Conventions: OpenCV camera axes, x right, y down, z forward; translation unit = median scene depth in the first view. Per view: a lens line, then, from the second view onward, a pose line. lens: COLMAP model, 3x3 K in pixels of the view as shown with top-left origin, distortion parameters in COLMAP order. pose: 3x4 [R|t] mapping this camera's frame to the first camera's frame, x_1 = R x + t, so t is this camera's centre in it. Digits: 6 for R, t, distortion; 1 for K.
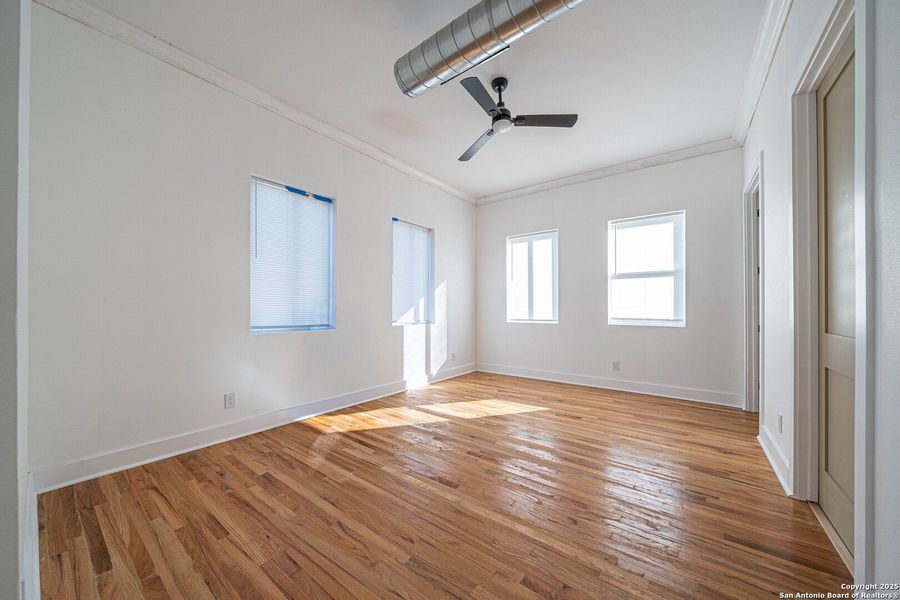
lens RADIAL K [[320.9, 0, 445.0], [0, 320.9, 306.0], [0, 0, 1]] dist [-0.000699, 0.000019]
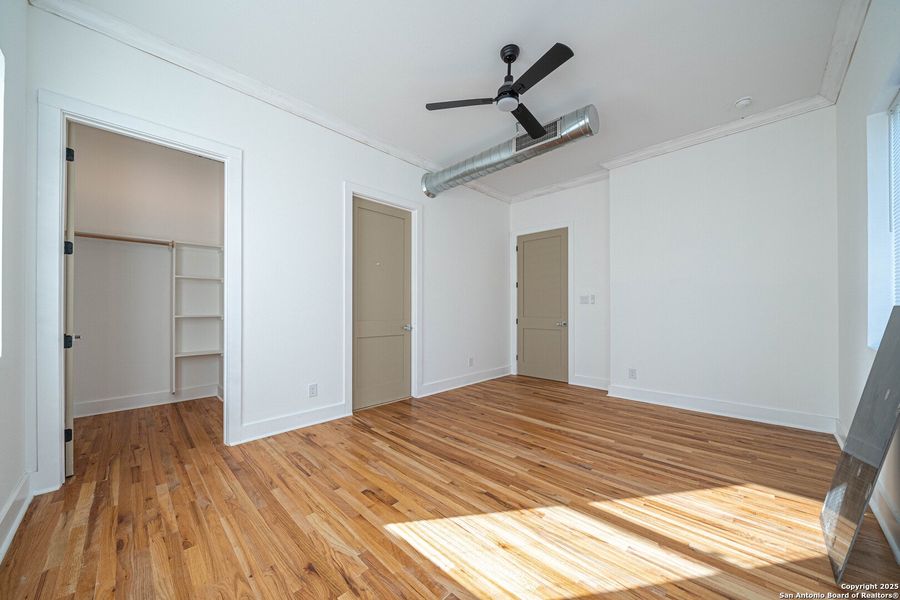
lens RADIAL K [[320.9, 0, 445.0], [0, 320.9, 306.0], [0, 0, 1]] dist [-0.000699, 0.000019]
pose [[-0.991814, -0.000081, 0.127693, 0.210376], [-0.002471, 0.999825, -0.018553, 0.012223], [-0.127669, -0.018716, -0.991640, 1.696652]]
